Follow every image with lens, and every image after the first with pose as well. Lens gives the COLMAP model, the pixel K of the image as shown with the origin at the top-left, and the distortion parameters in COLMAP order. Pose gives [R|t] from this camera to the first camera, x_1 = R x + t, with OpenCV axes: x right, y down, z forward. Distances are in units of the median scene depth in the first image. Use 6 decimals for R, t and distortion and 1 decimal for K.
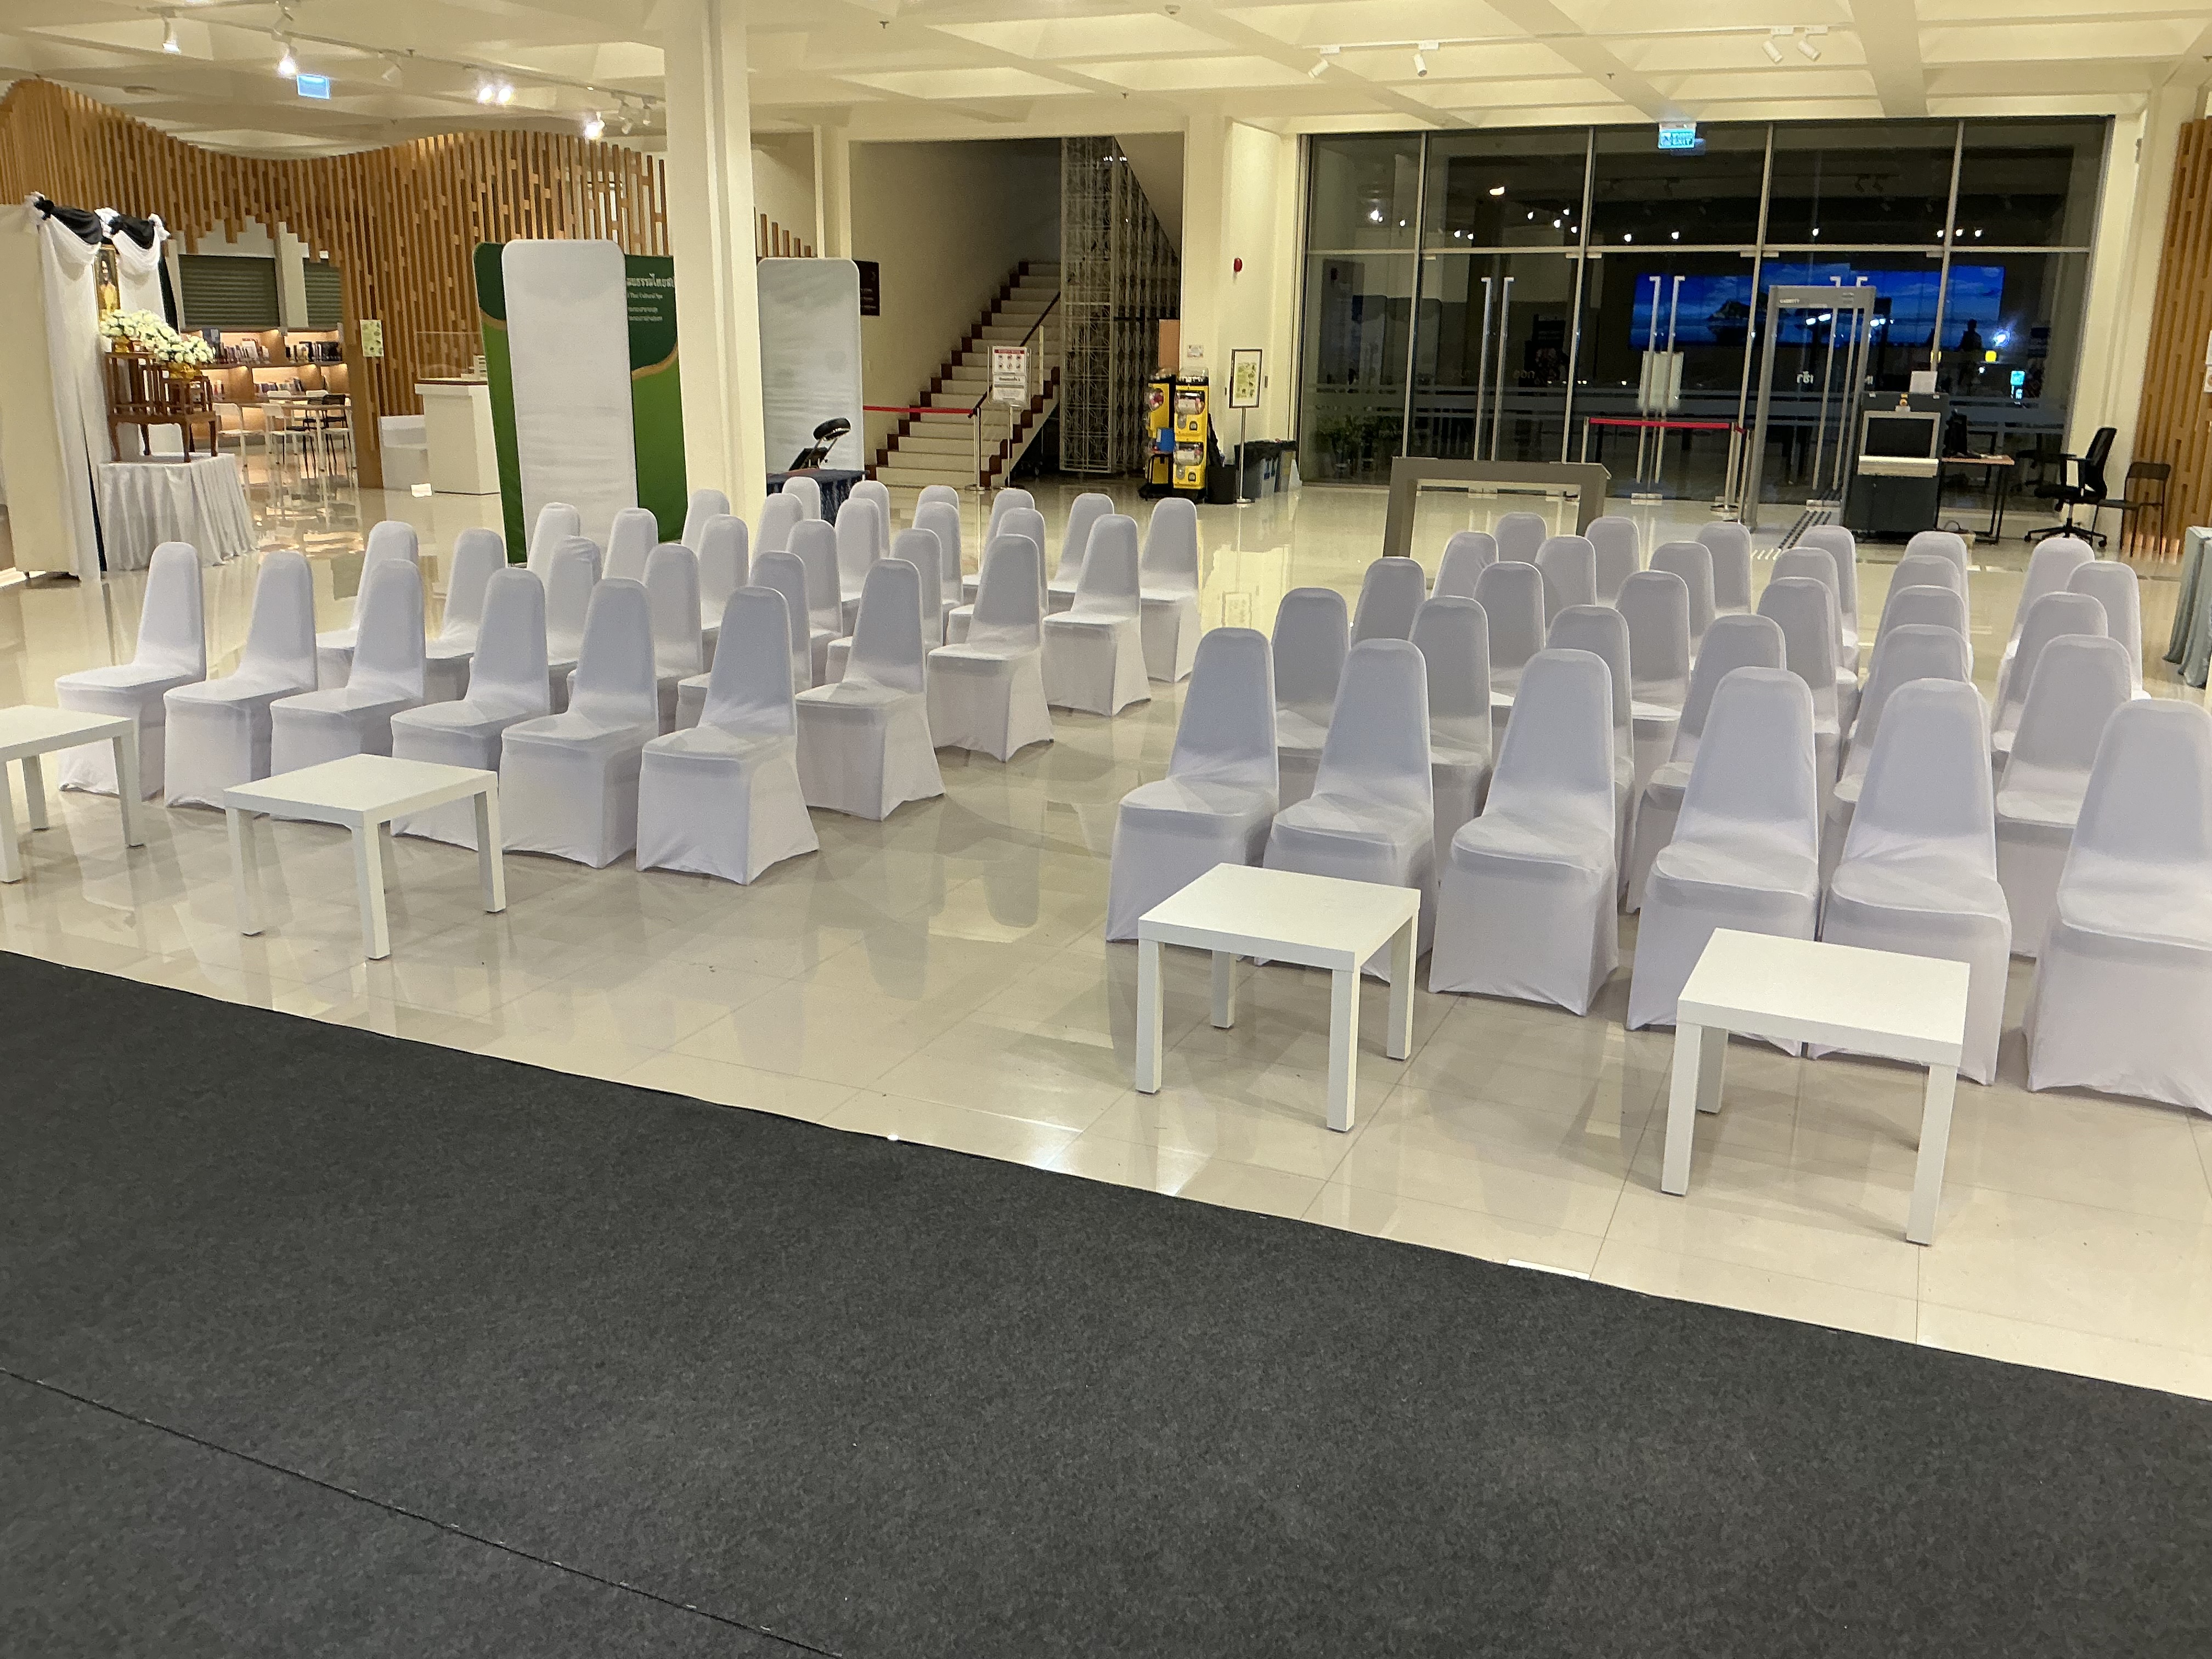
lens RADIAL K [[1815.1, 0, 1106.0], [0, 1815.1, 829.5], [0, 0, 1]] dist [0.093418, -0.225940]
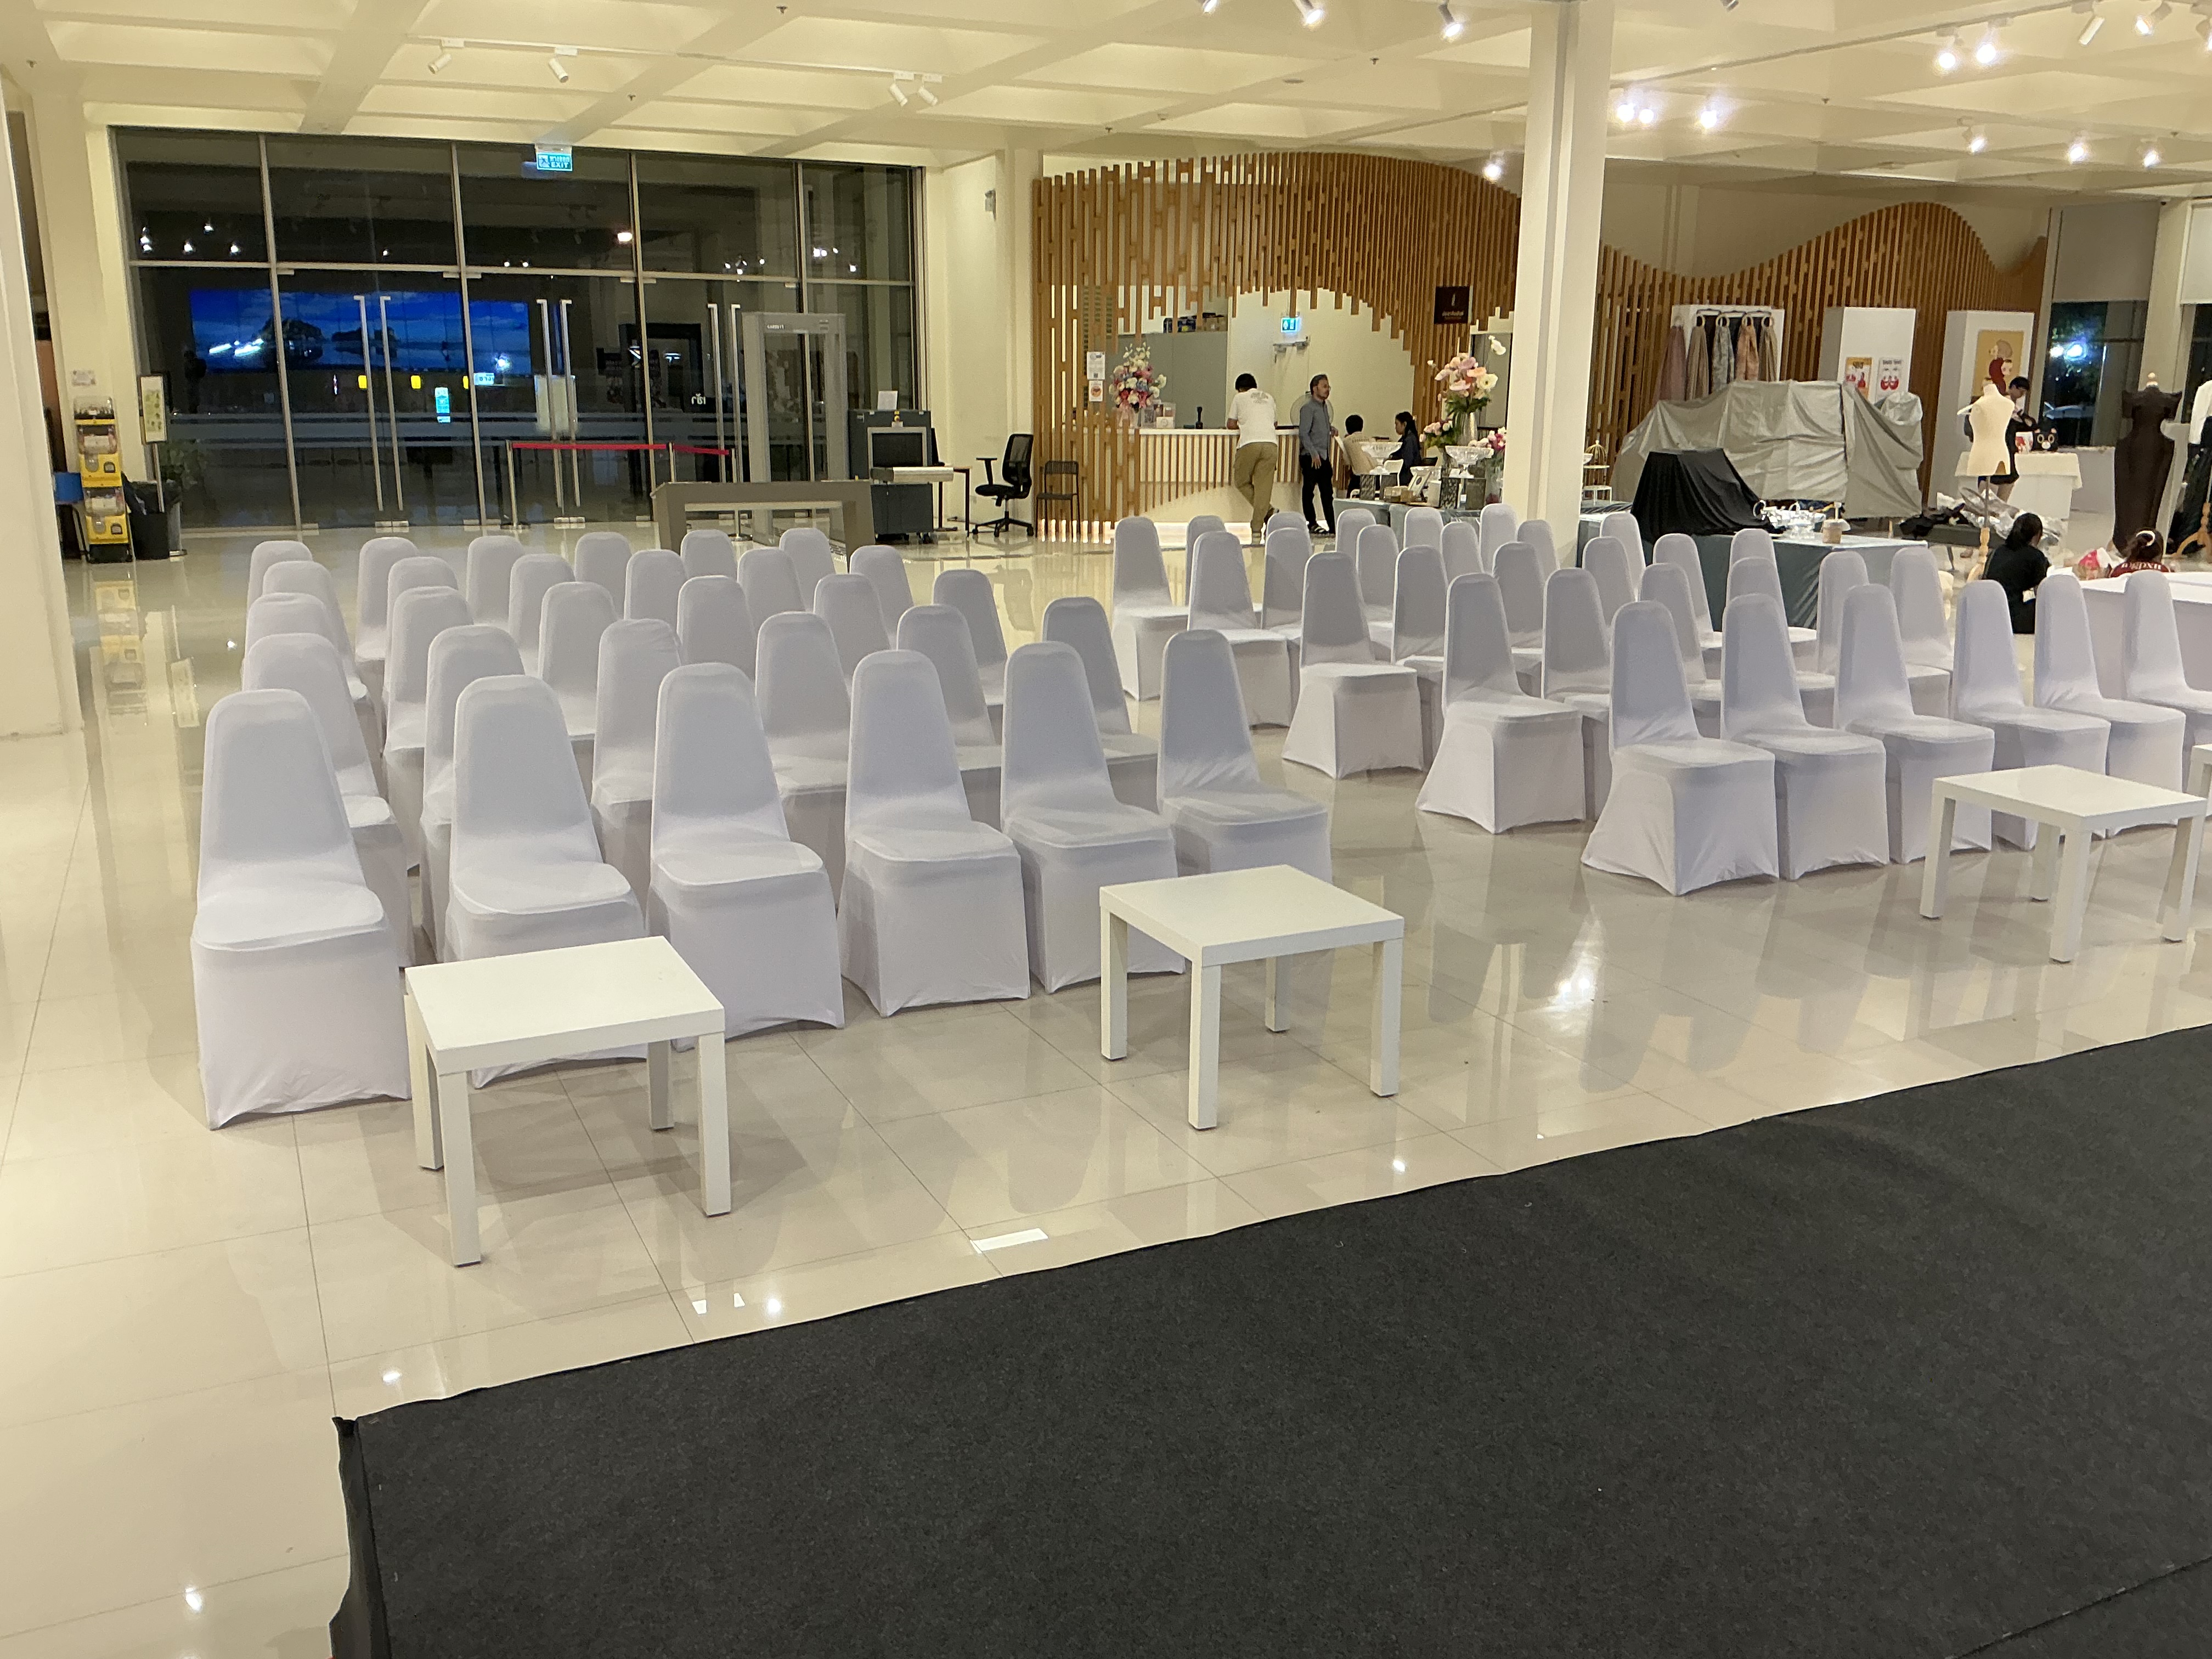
lens RADIAL K [[1802.3, 0, 1096.0], [0, 1802.3, 828.2], [0, 0, 1]] dist [0.143017, -0.305260]
pose [[0.640021, -0.193122, 0.743692, -0.344327], [0.201195, 0.976249, 0.080364, -0.045757], [-0.741548, 0.098192, 0.663675, 0.163858]]
